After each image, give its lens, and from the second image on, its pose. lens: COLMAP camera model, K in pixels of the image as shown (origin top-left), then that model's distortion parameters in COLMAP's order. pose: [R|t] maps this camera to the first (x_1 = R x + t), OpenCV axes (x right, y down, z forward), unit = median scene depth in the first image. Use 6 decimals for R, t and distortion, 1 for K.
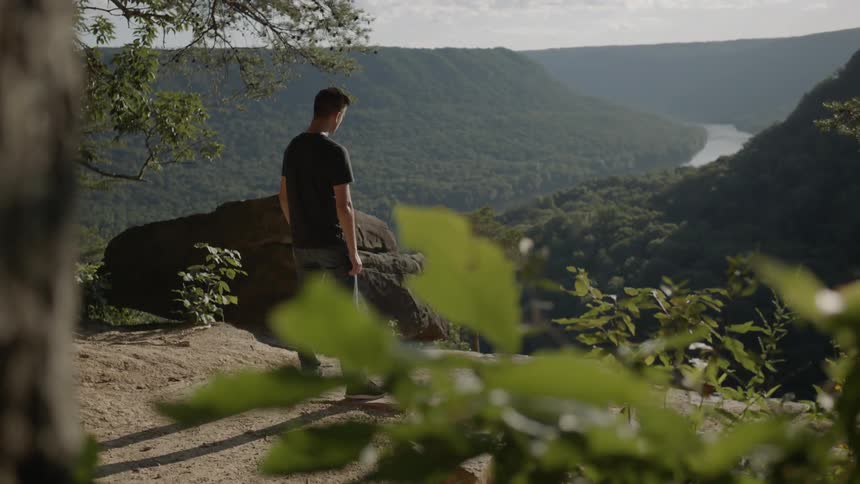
lens RADIAL K [[818.2, 0, 430.0], [0, 818.2, 242.0], [0, 0, 1]] dist [-0.116809, 0.145396]
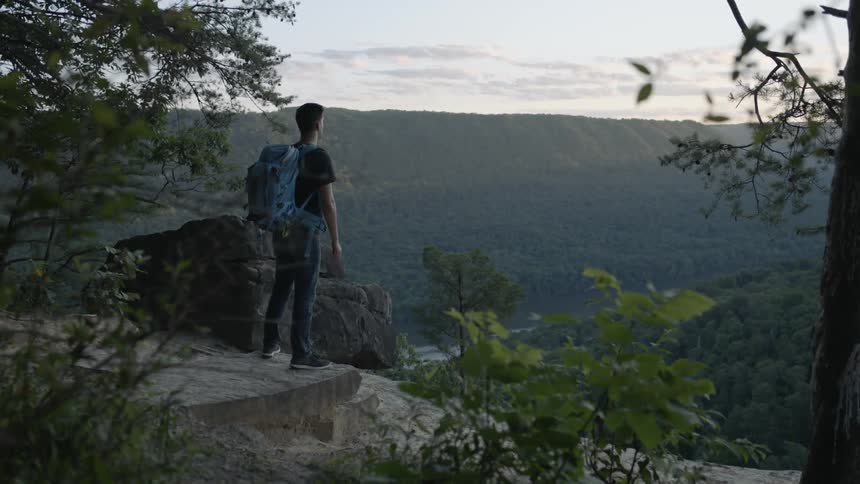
lens RADIAL K [[818.2, 0, 430.0], [0, 818.2, 242.0], [0, 0, 1]] dist [-0.116809, 0.145396]
pose [[0.974508, 0.060593, -0.216014, 0.301184], [-0.077734, 0.994388, -0.071756, 0.032443], [0.210454, 0.086718, 0.973750, -0.004590]]
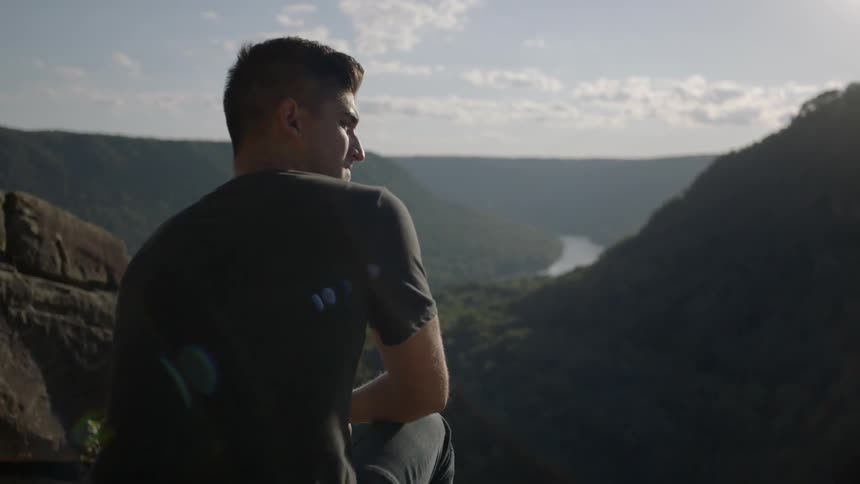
lens RADIAL K [[818.2, 0, 430.0], [0, 818.2, 242.0], [0, 0, 1]] dist [-0.116809, 0.145396]
pose [[0.985060, 0.049905, 0.164821, 0.062851], [-0.029146, 0.991596, -0.126046, 0.041348], [-0.169726, 0.119360, 0.978236, 0.446907]]
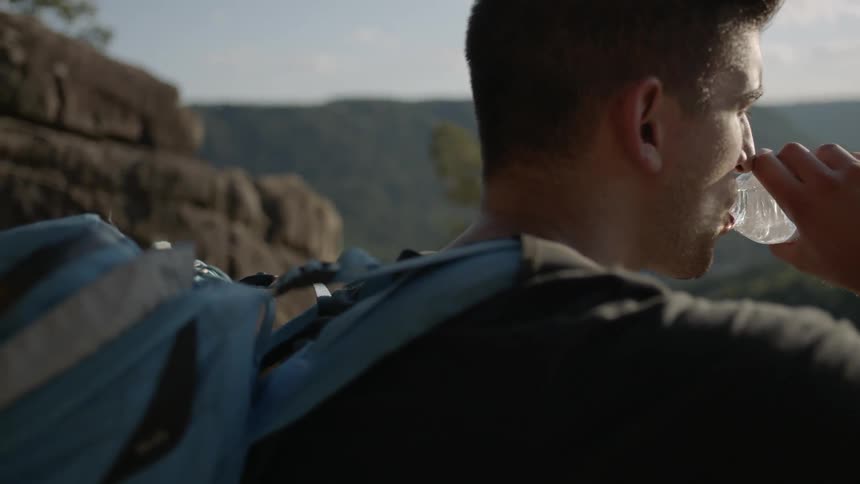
lens RADIAL K [[818.2, 0, 430.0], [0, 818.2, 242.0], [0, 0, 1]] dist [-0.116809, 0.145396]
pose [[0.959446, 0.048878, -0.277622, 0.182542], [-0.064595, 0.996769, -0.047745, 0.065770], [0.274391, 0.063742, 0.959503, 0.685540]]
